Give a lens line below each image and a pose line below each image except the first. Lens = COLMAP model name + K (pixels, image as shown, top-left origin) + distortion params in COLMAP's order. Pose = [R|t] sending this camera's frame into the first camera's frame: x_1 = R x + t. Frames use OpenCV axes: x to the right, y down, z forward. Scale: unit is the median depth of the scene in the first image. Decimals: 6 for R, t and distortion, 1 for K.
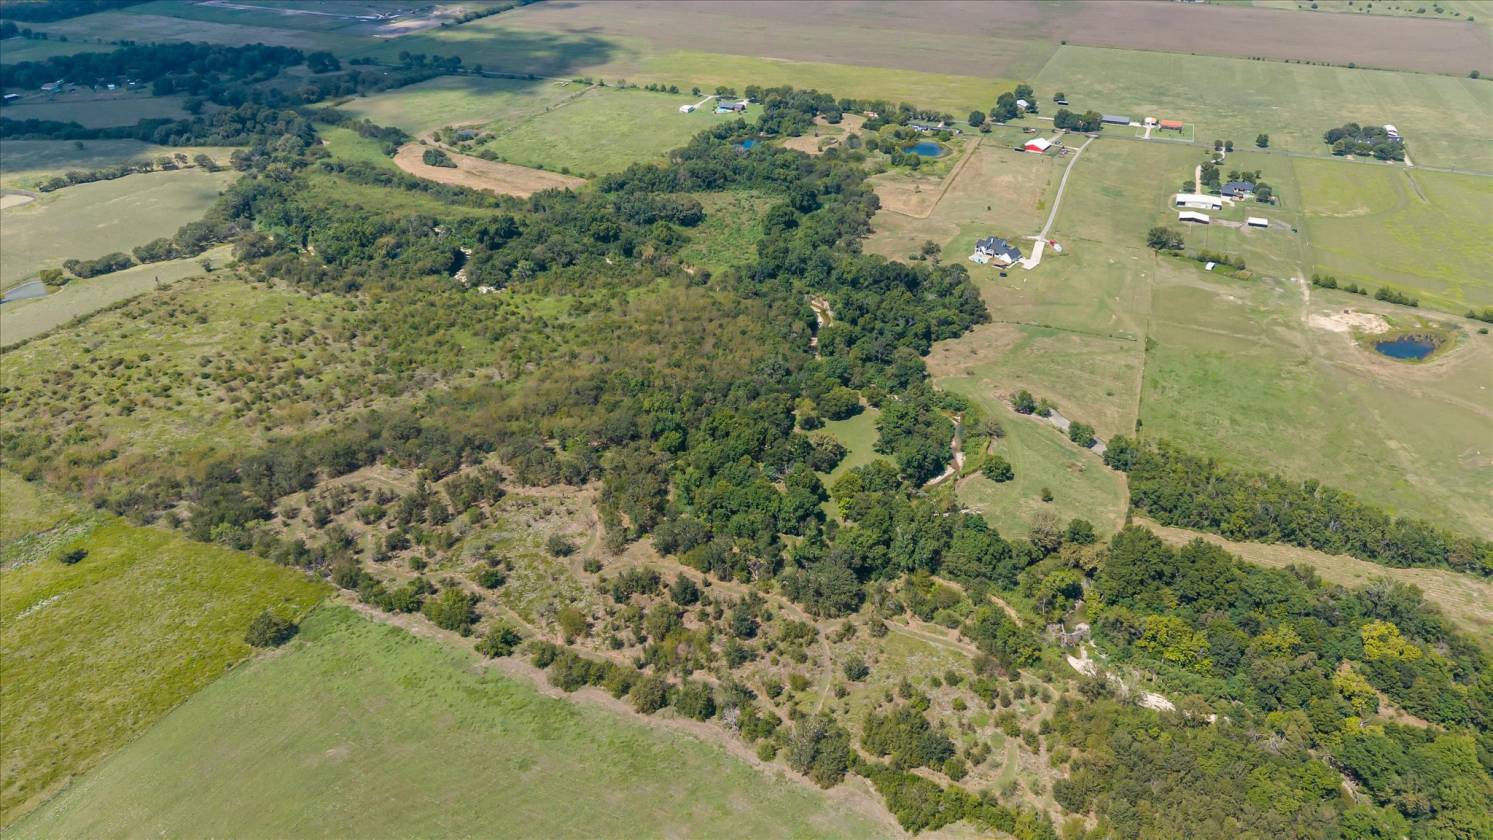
lens RADIAL K [[998.7, 0, 747.6], [0, 998.7, 424.1], [0, 0, 1]] dist [0.018595, -0.017905]
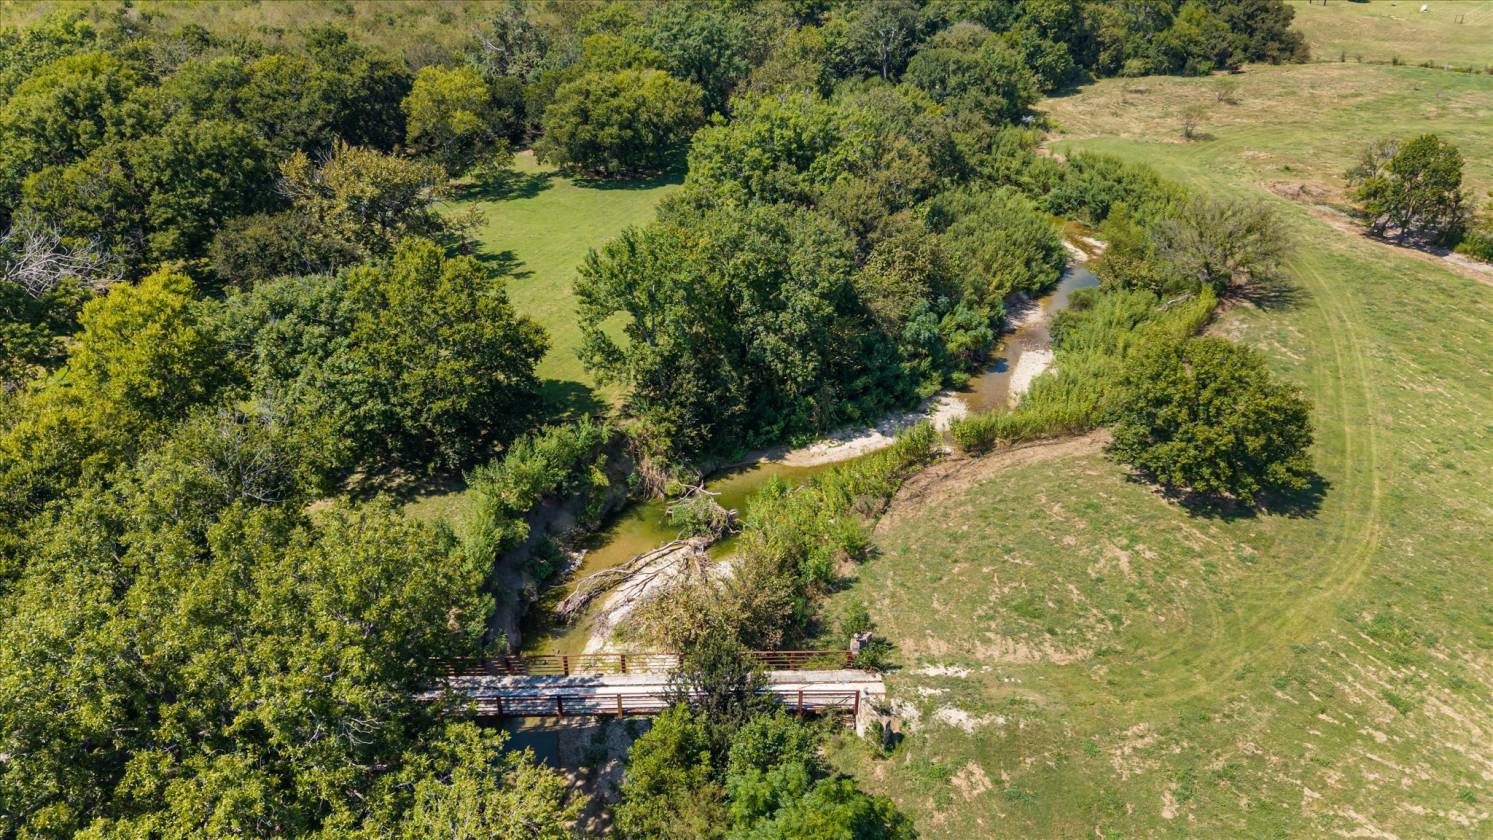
lens RADIAL K [[998.7, 0, 747.4], [0, 998.7, 418.2], [0, 0, 1]] dist [0.018595, -0.017905]
pose [[0.954663, 0.139689, -0.262880, 0.170362], [-0.143457, 0.989644, 0.004906, 0.040460], [0.260843, 0.033028, 0.964816, 0.638316]]
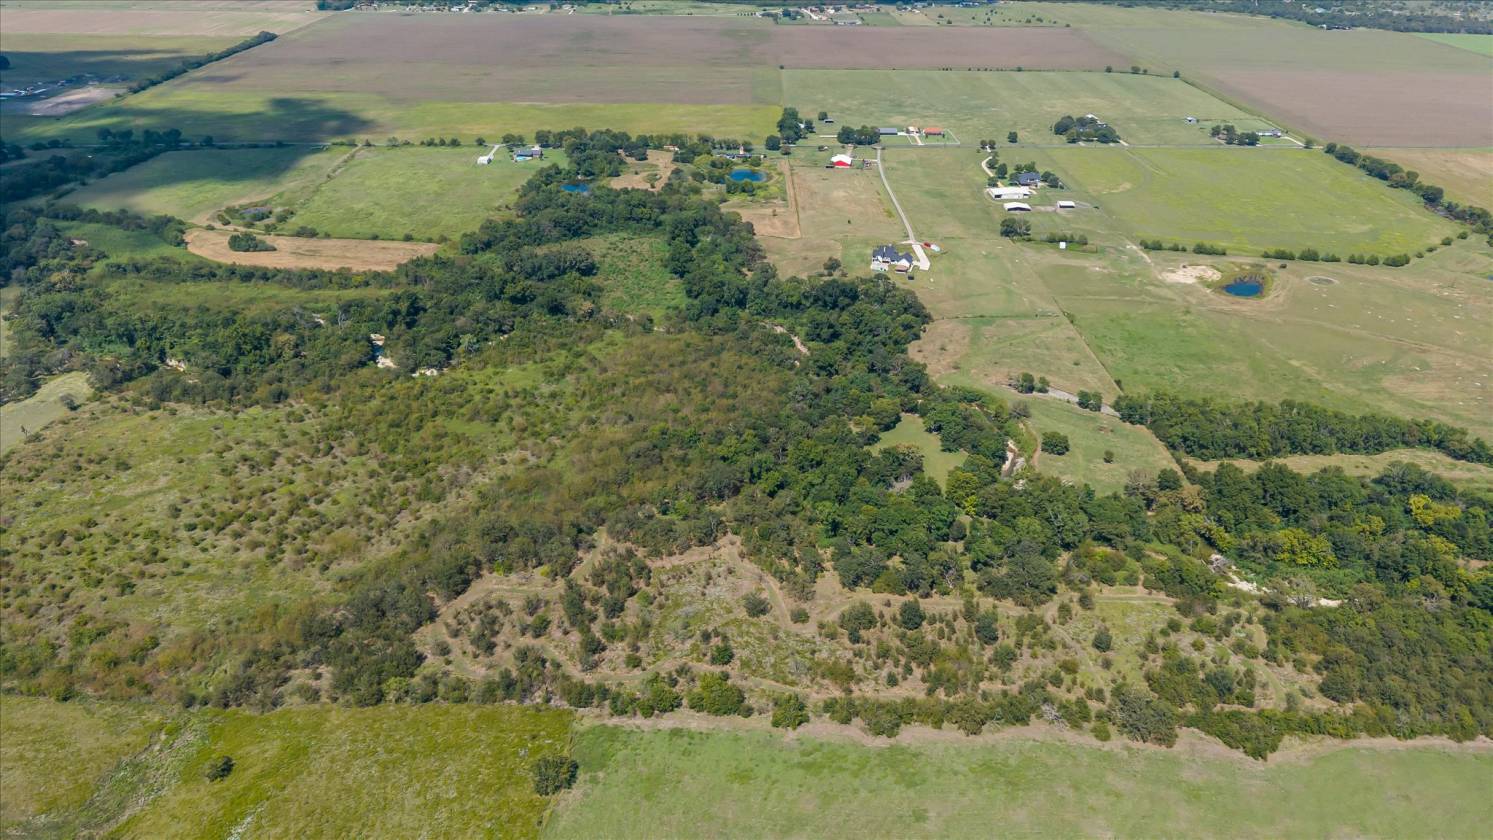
lens RADIAL K [[998.7, 0, 744.8], [0, 998.7, 419.3], [0, 0, 1]] dist [0.018595, -0.017905]
pose [[0.922363, -0.187977, 0.337506, -0.333096], [0.199801, 0.979837, -0.000303, -0.038059], [-0.330644, 0.067714, 0.941323, 0.057220]]
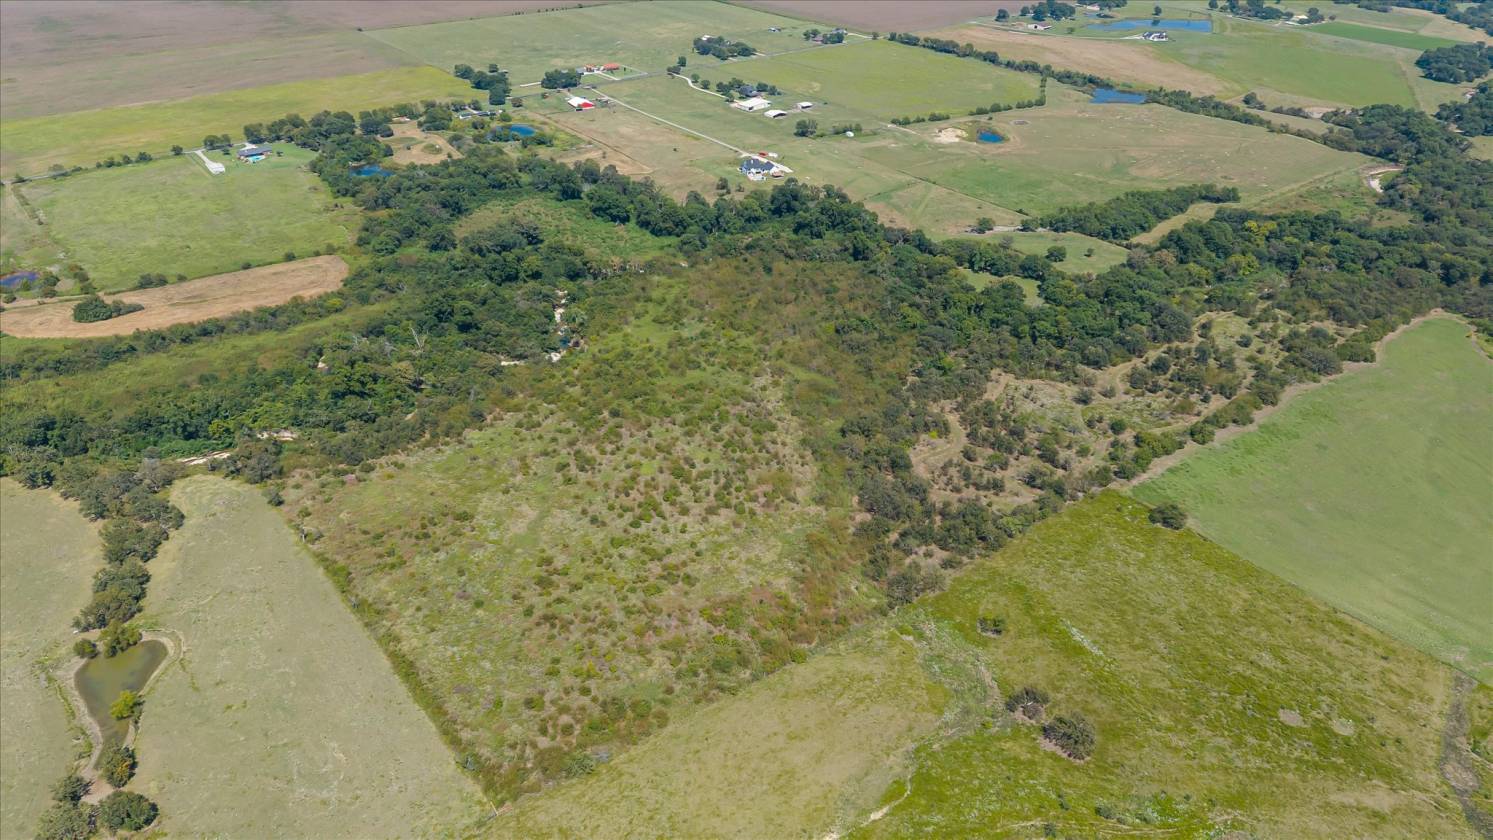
lens RADIAL K [[998.7, 0, 746.0], [0, 998.7, 423.8], [0, 0, 1]] dist [0.018595, -0.017905]
pose [[0.481421, -0.461325, 0.745260, -0.919154], [0.450204, 0.859693, 0.241339, -0.234570], [-0.752031, 0.219334, 0.621565, 0.368803]]
